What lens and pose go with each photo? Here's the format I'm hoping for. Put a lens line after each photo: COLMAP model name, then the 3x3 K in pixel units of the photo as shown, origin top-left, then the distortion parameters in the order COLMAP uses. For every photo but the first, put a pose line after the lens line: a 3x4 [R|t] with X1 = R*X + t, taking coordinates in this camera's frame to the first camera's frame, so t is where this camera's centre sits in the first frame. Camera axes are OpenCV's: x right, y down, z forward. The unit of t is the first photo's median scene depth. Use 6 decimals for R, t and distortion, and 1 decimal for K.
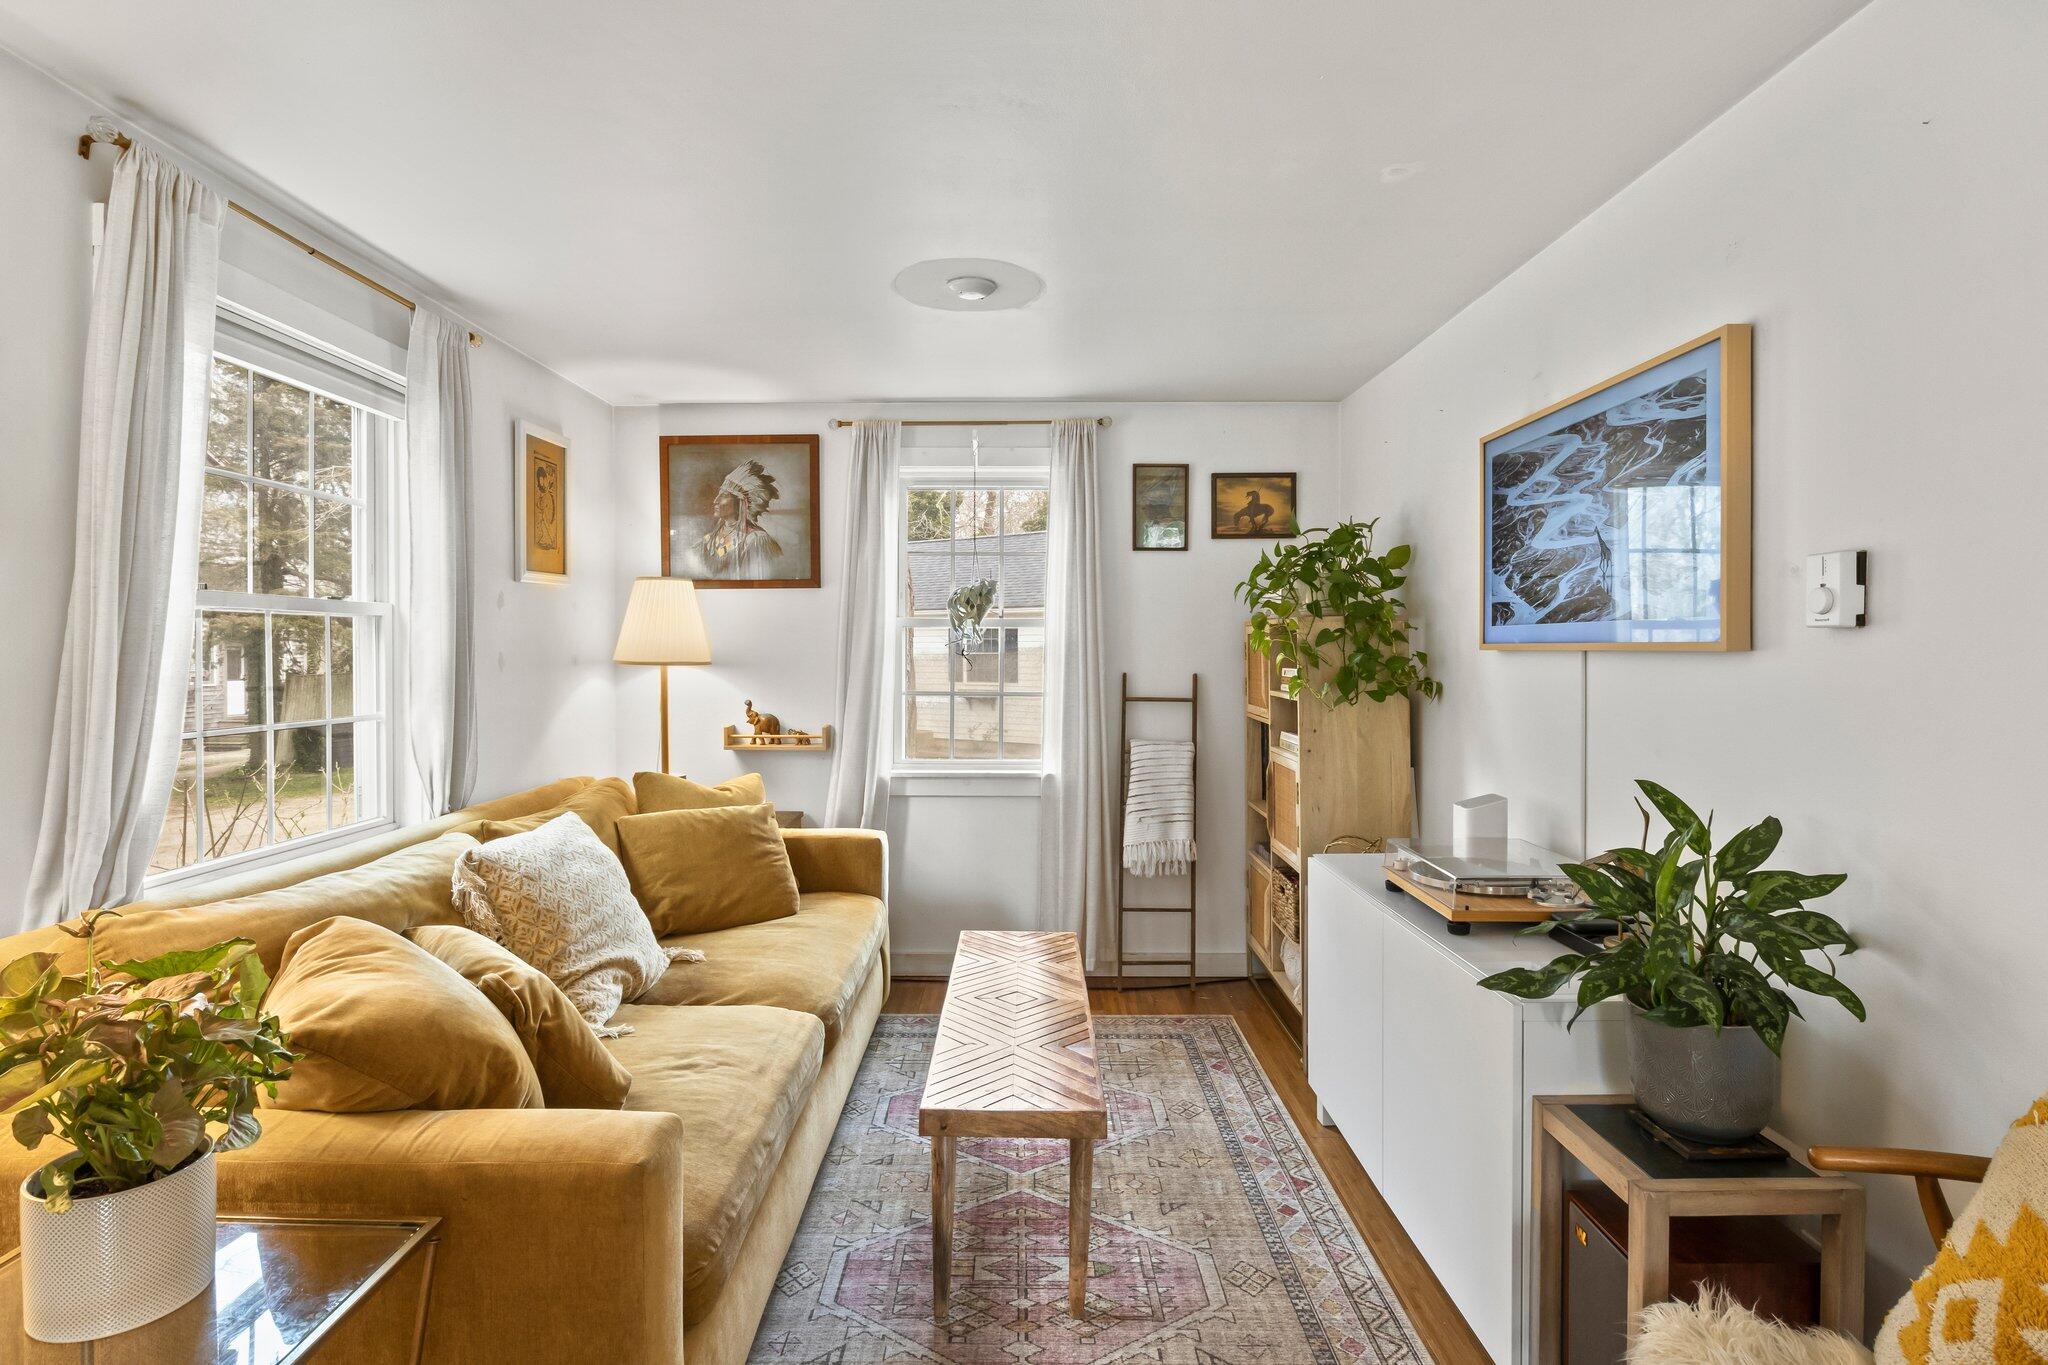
lens RADIAL K [[1039.1, 0, 1022.2], [0, 1039.1, 671.5], [0, 0, 1]] dist [-0.013278, -0.000193]
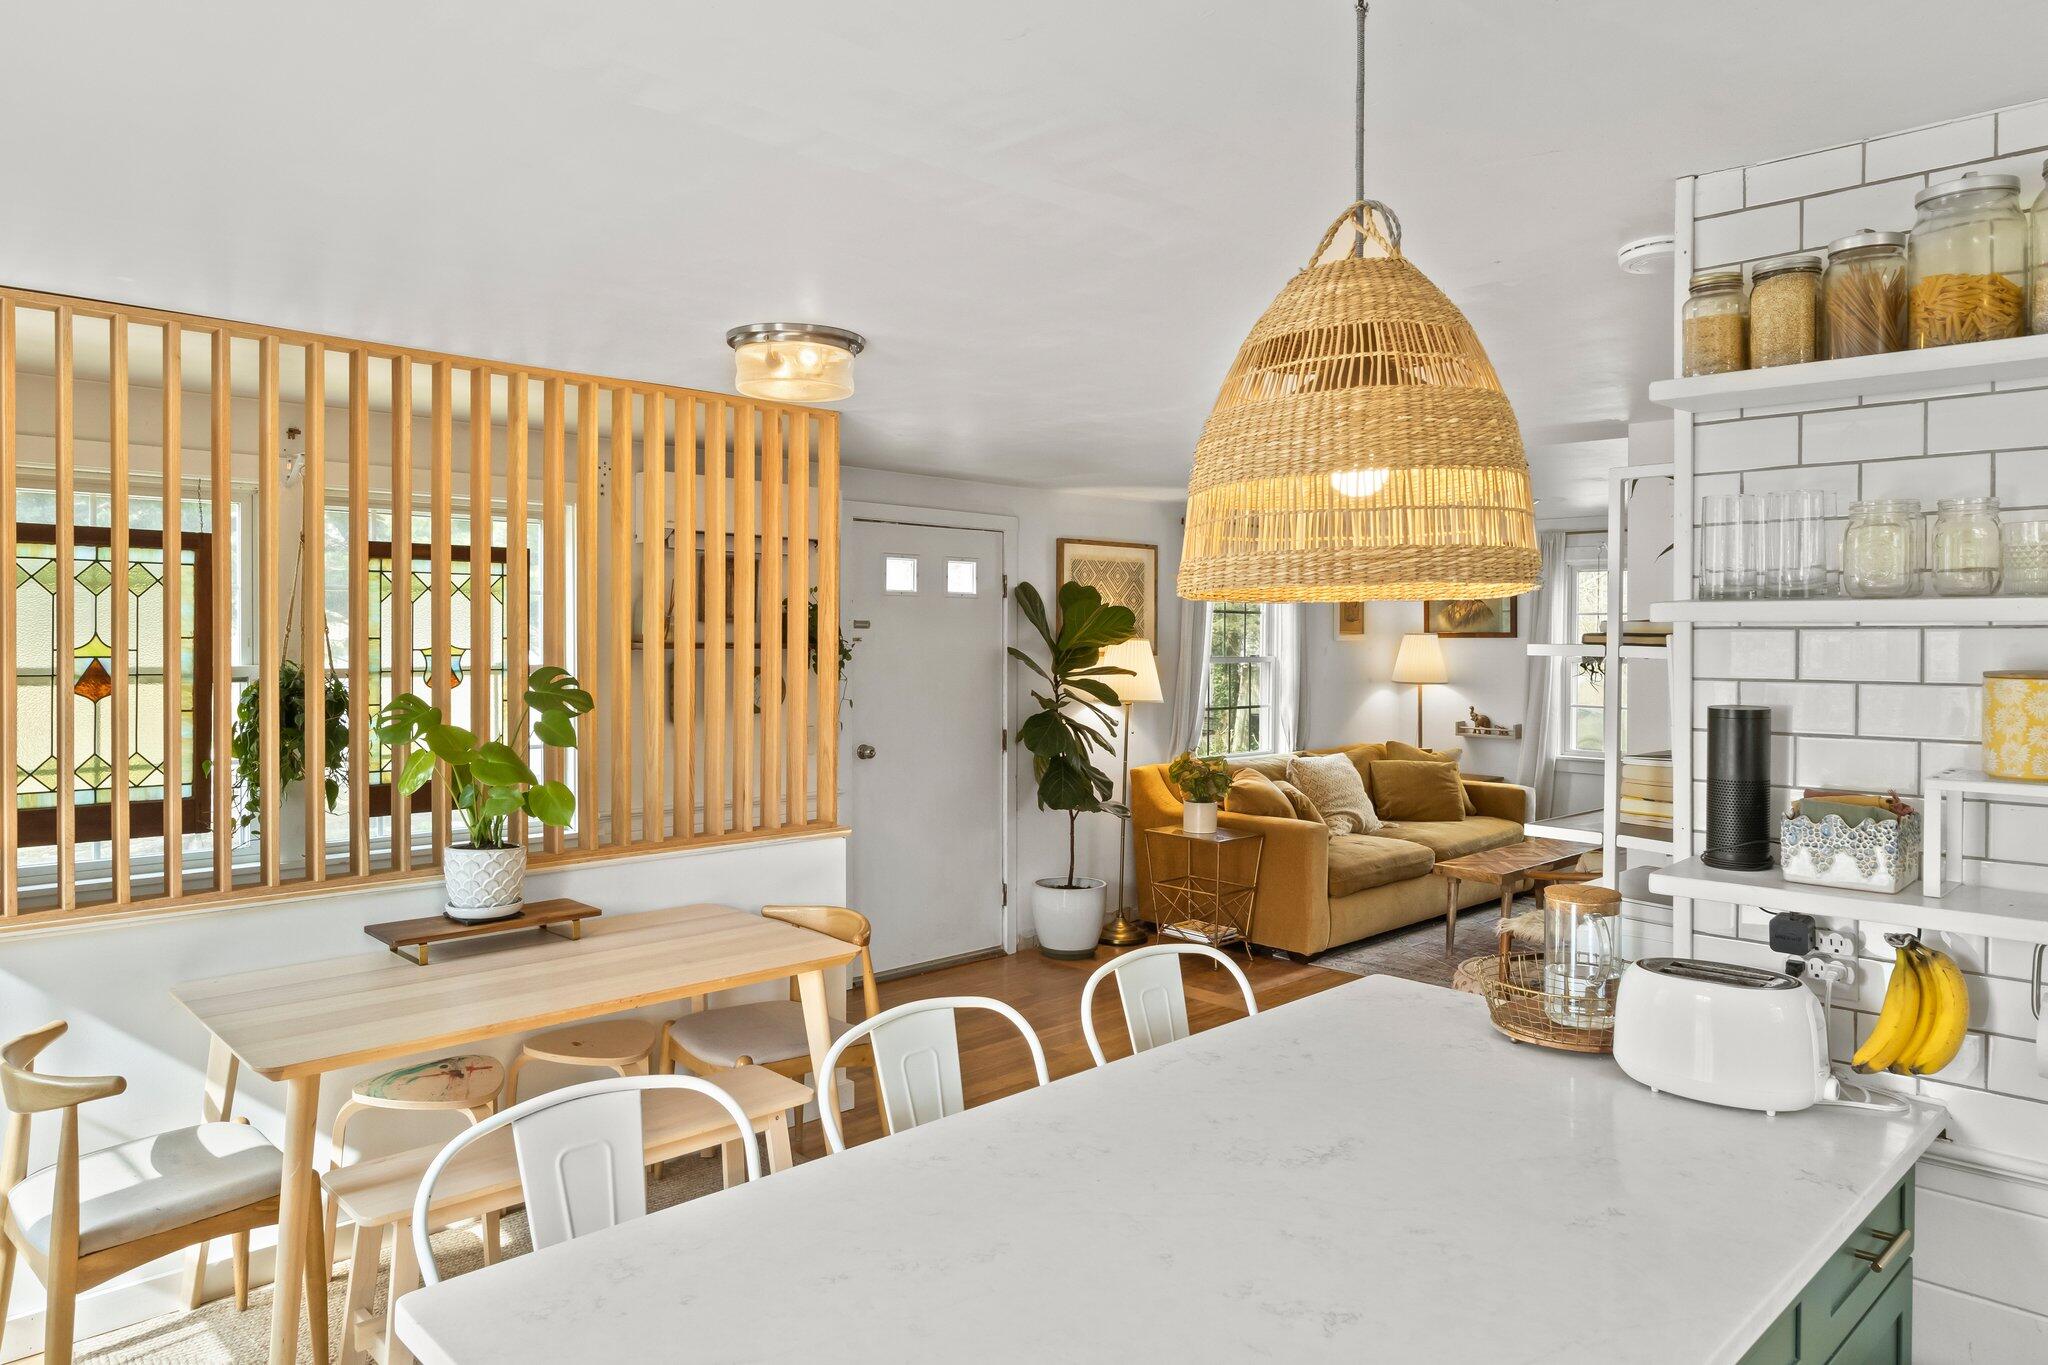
lens RADIAL K [[1337.5, 0, 1012.2], [0, 1337.5, 675.4], [0, 0, 1]] dist [-0.000105, 0.003395]
pose [[0.702231, 0.026176, -0.711468, 0.875151], [-0.022138, 0.999643, 0.014928, -0.043364], [0.711605, 0.005268, 0.702560, -1.200608]]
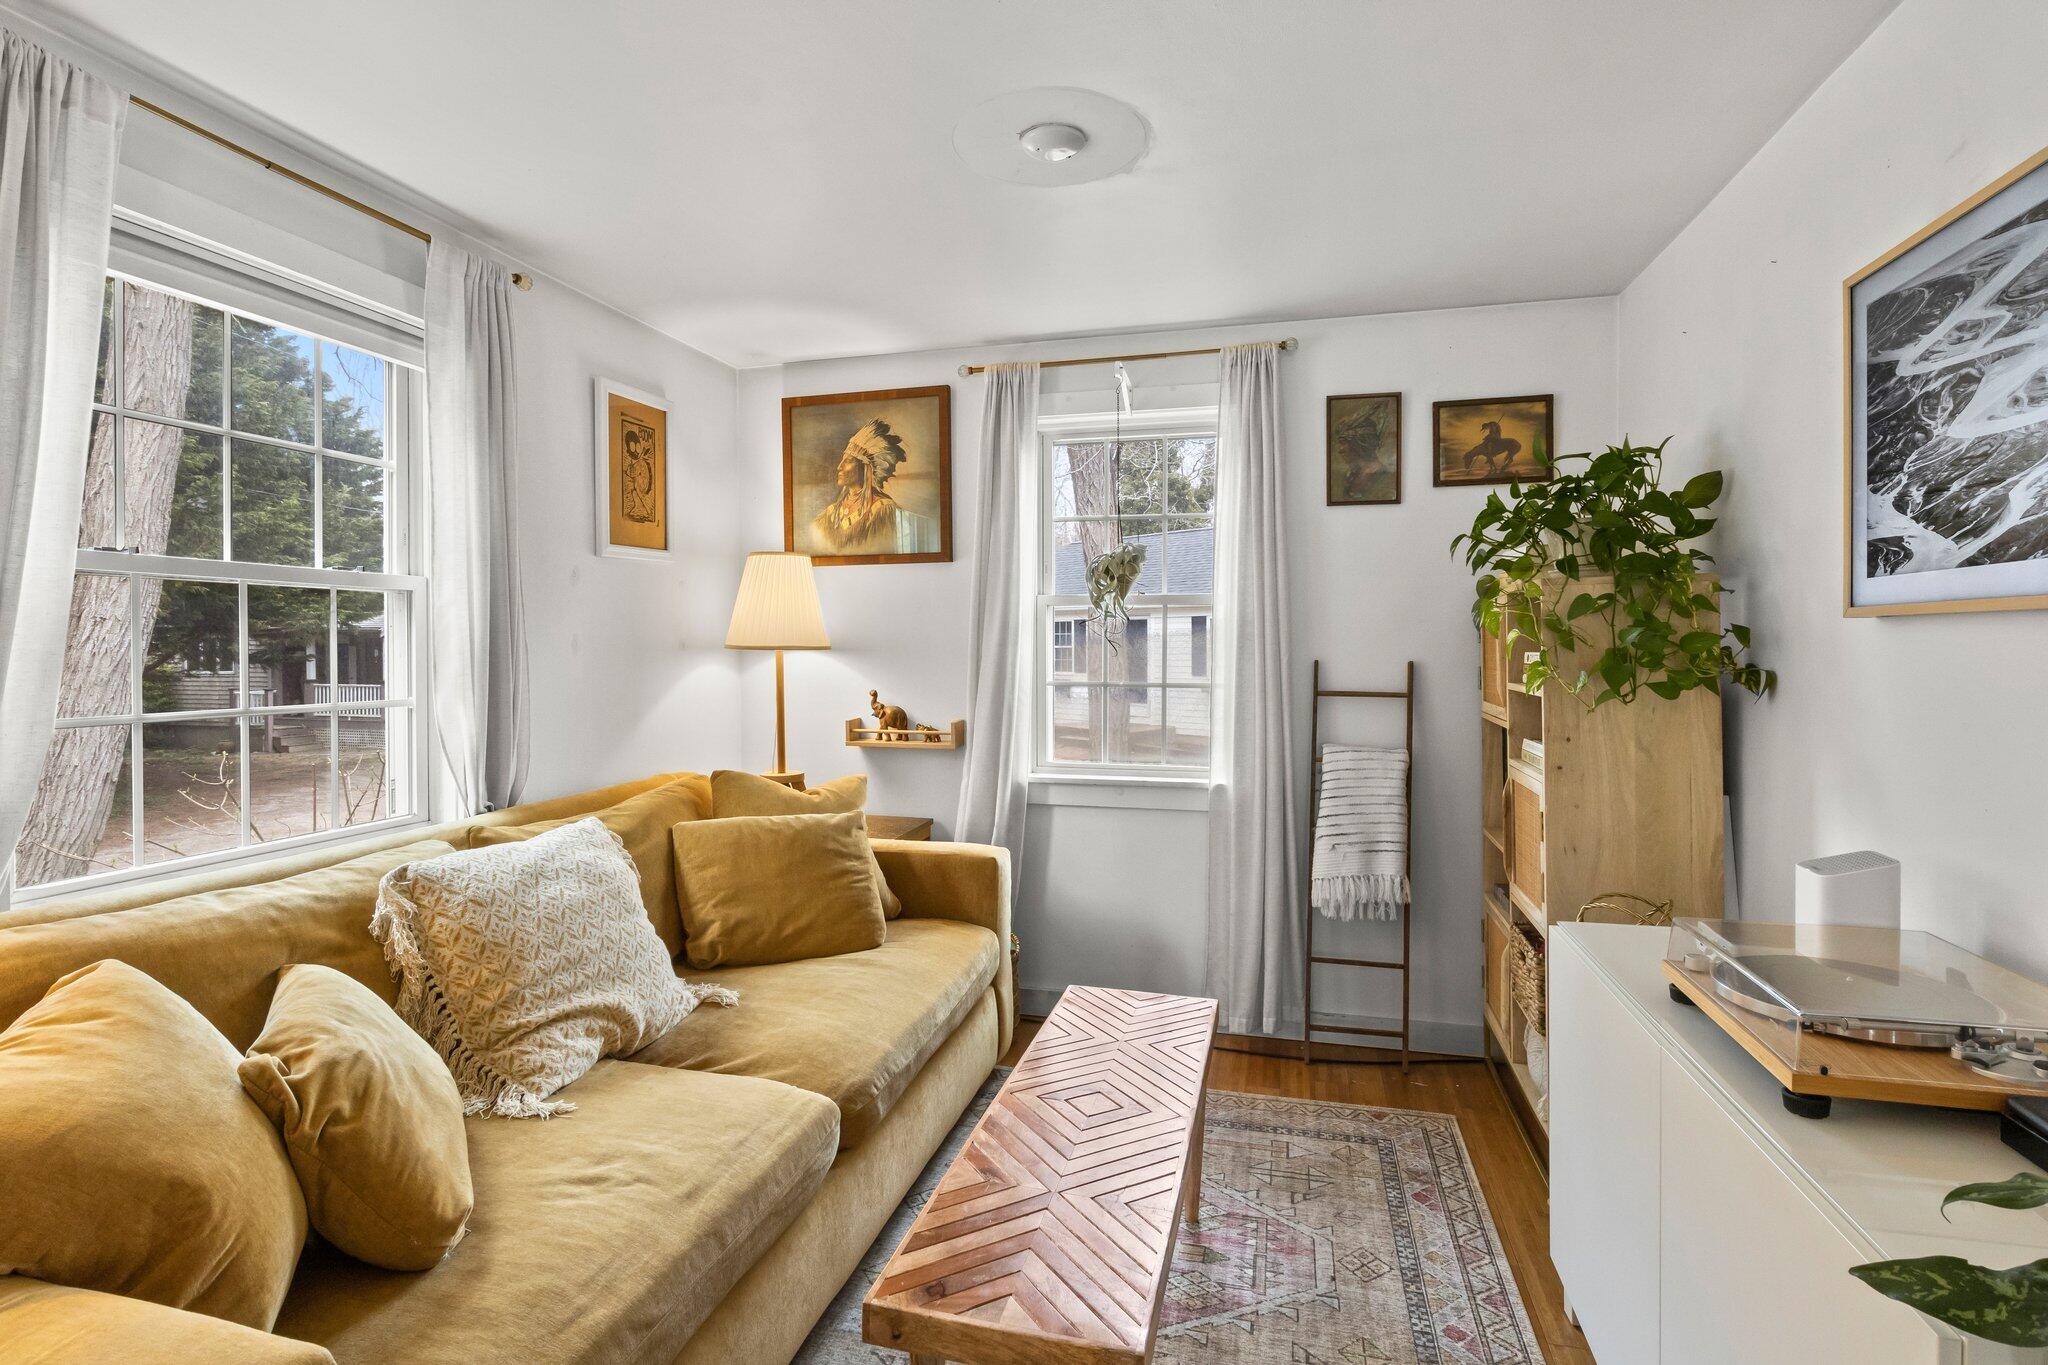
lens RADIAL K [[1022.7, 0, 1017.6], [0, 1022.7, 660.7], [0, 0, 1]] dist [-0.006554, -0.001730]
pose [[0.966841, 0.001588, -0.255375, 0.094067], [-0.003263, 0.999976, -0.006135, 0.008772], [0.255359, 0.006765, 0.966823, 0.225937]]
